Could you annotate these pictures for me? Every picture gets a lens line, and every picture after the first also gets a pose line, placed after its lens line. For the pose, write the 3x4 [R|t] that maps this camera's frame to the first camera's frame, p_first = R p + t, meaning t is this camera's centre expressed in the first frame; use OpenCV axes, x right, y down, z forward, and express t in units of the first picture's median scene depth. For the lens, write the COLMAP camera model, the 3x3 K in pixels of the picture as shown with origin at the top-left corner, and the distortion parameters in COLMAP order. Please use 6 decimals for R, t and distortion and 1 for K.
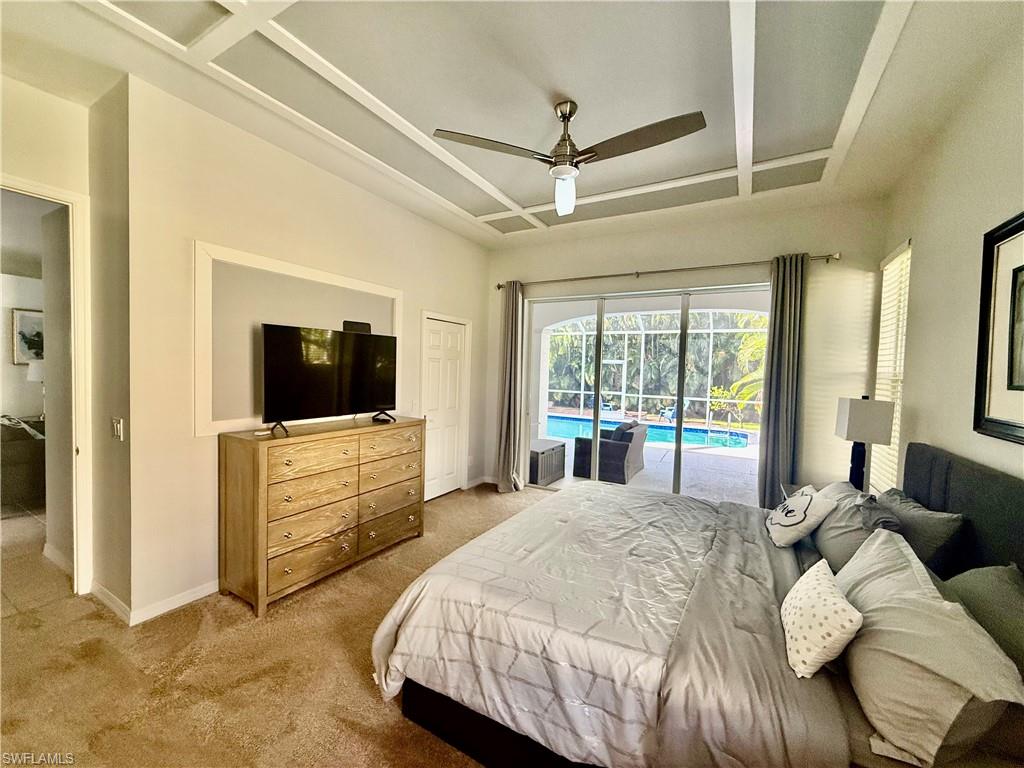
lens RADIAL K [[408.4, 0, 509.8], [0, 408.4, 384.8], [0, 0, 1]] dist [-0.000009, 0.000175]
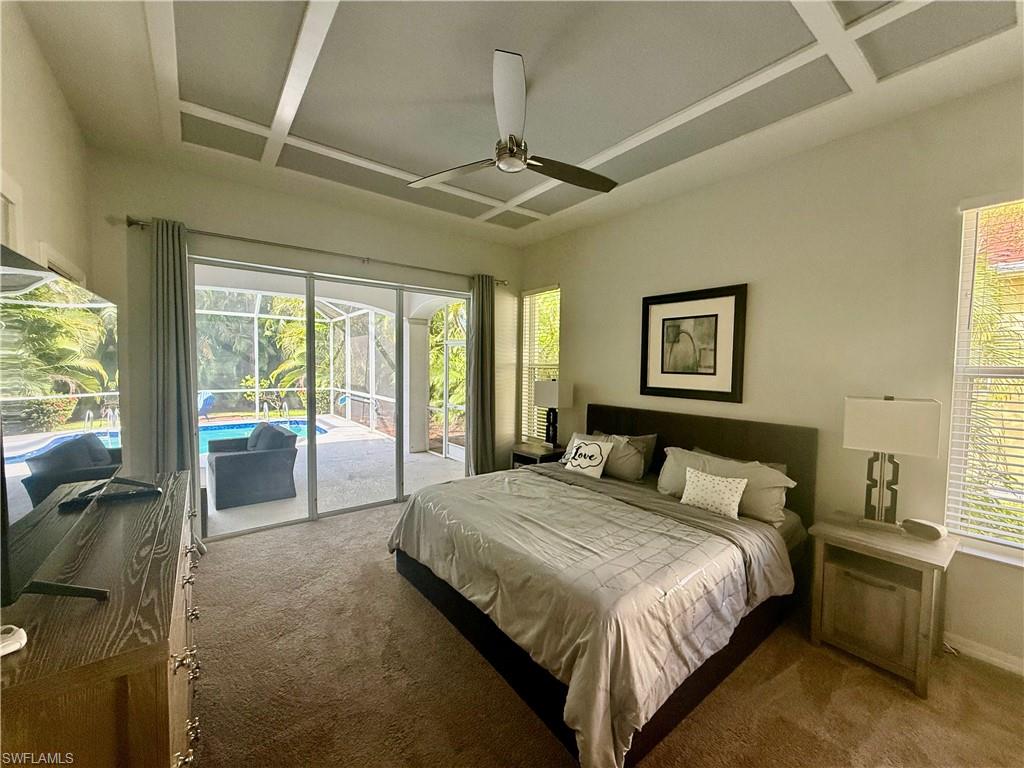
lens RADIAL K [[408.4, 0, 509.8], [0, 408.4, 384.8], [0, 0, 1]] dist [-0.000009, 0.000175]
pose [[0.387338, -0.067662, 0.919452, -0.508170], [0.033489, 0.997678, 0.059310, -0.038787], [-0.921329, 0.007819, 0.388704, 0.408846]]
